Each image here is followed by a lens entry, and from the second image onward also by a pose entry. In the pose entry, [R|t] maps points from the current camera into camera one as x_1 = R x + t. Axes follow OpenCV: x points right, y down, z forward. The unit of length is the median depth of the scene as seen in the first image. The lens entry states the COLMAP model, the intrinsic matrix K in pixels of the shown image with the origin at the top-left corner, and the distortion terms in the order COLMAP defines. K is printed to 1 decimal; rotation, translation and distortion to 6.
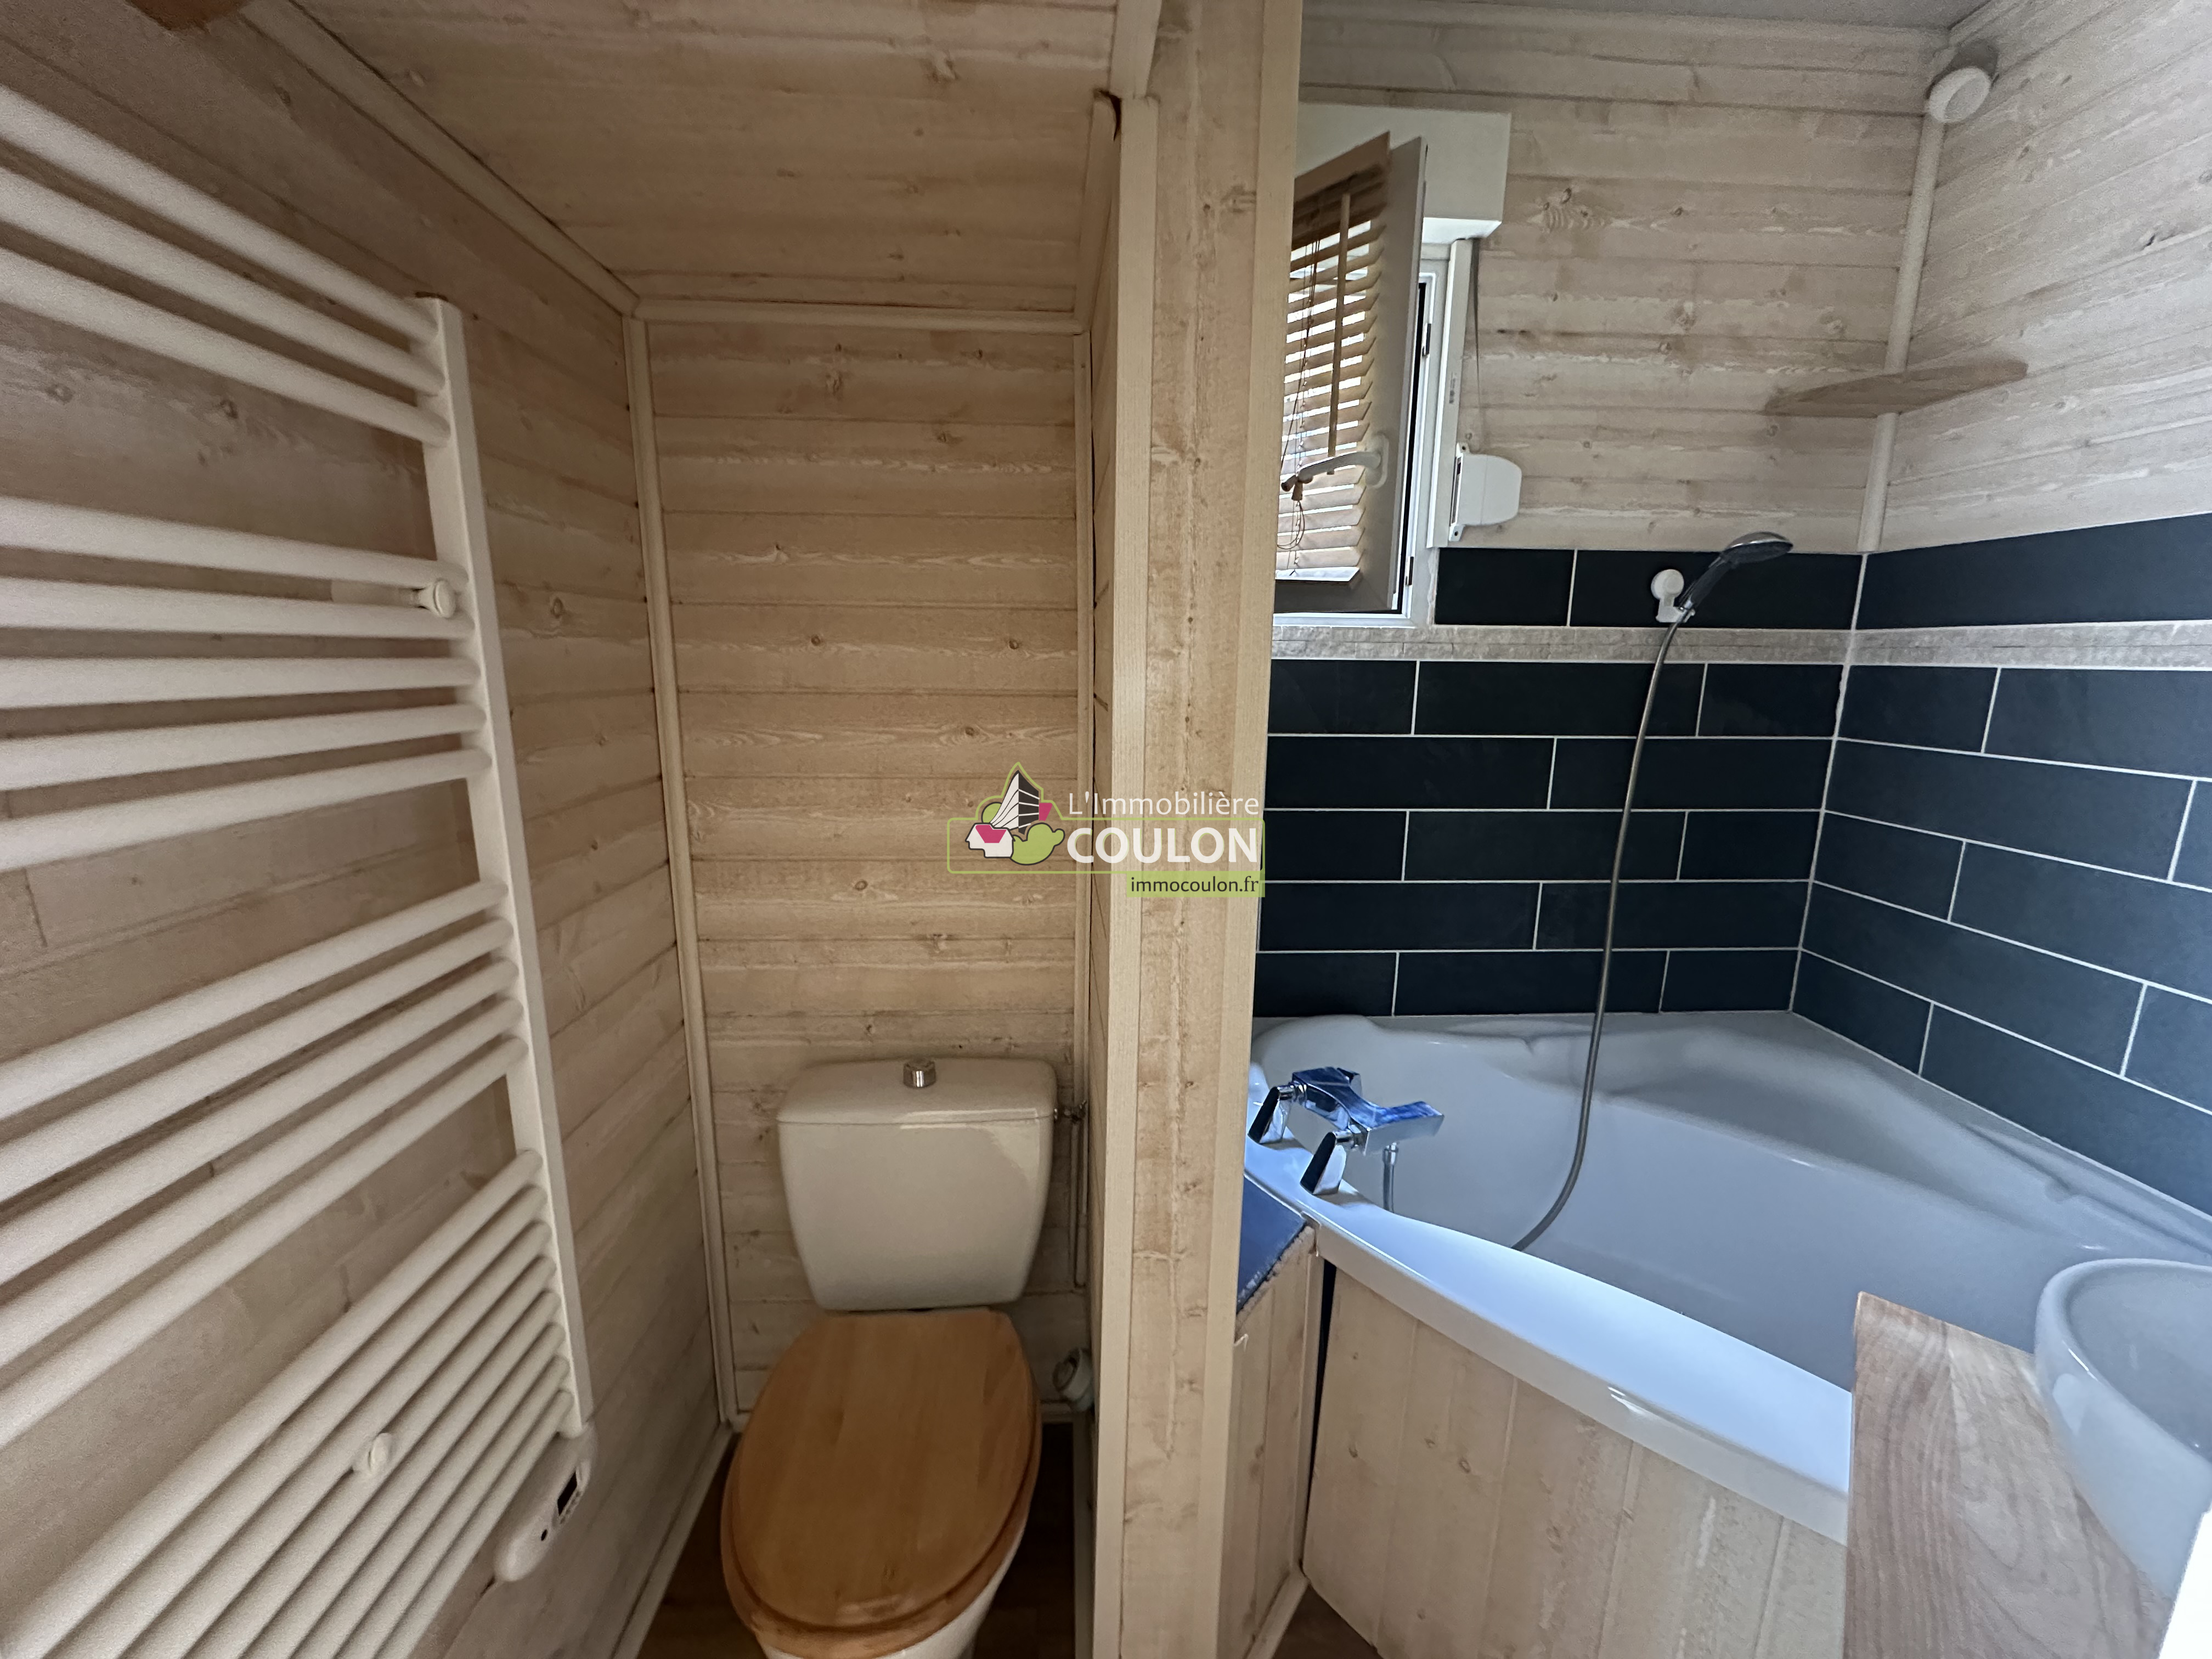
lens RADIAL K [[879.6, 0, 1113.7], [0, 879.6, 834.9], [0, 0, 1]] dist [-0.006233, 0.001134]
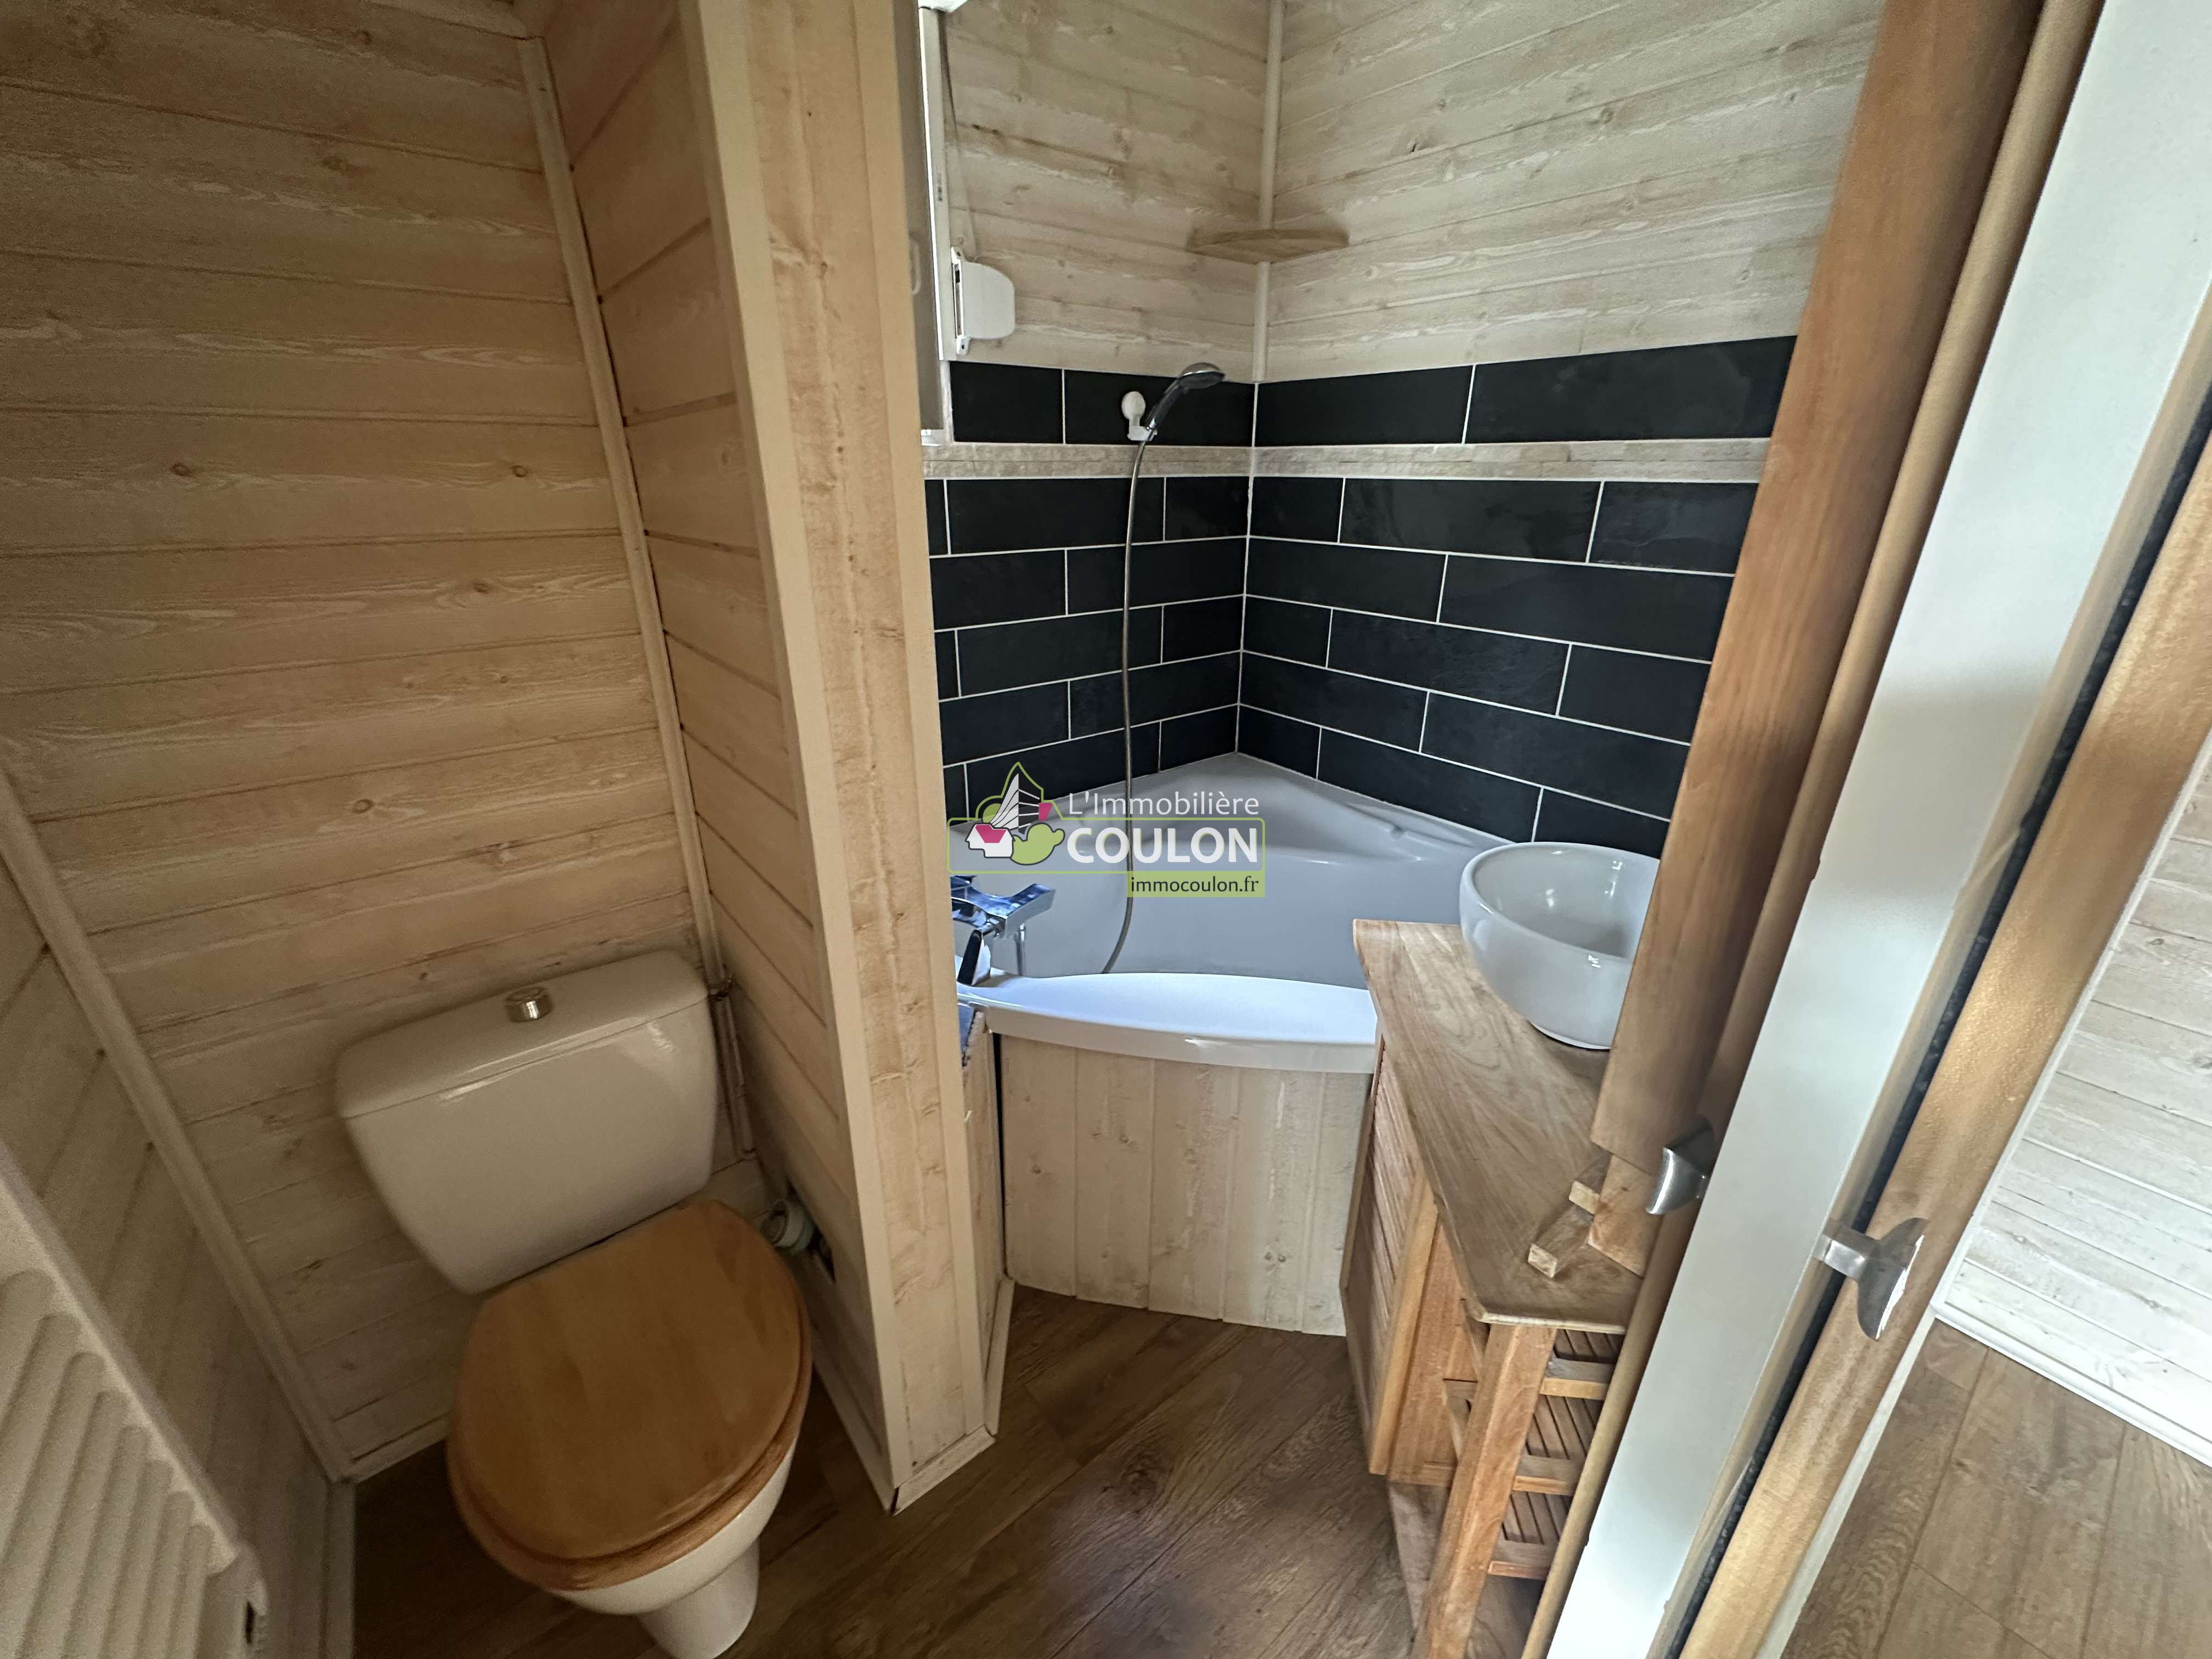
lens RADIAL K [[879.6, 0, 1098.1], [0, 879.6, 836.0], [0, 0, 1]] dist [-0.006233, 0.001134]
pose [[0.819147, -0.231357, 0.524854, -0.172703], [0.122129, 0.964412, 0.234506, -0.019000], [-0.560430, -0.127995, 0.818251, 0.010264]]
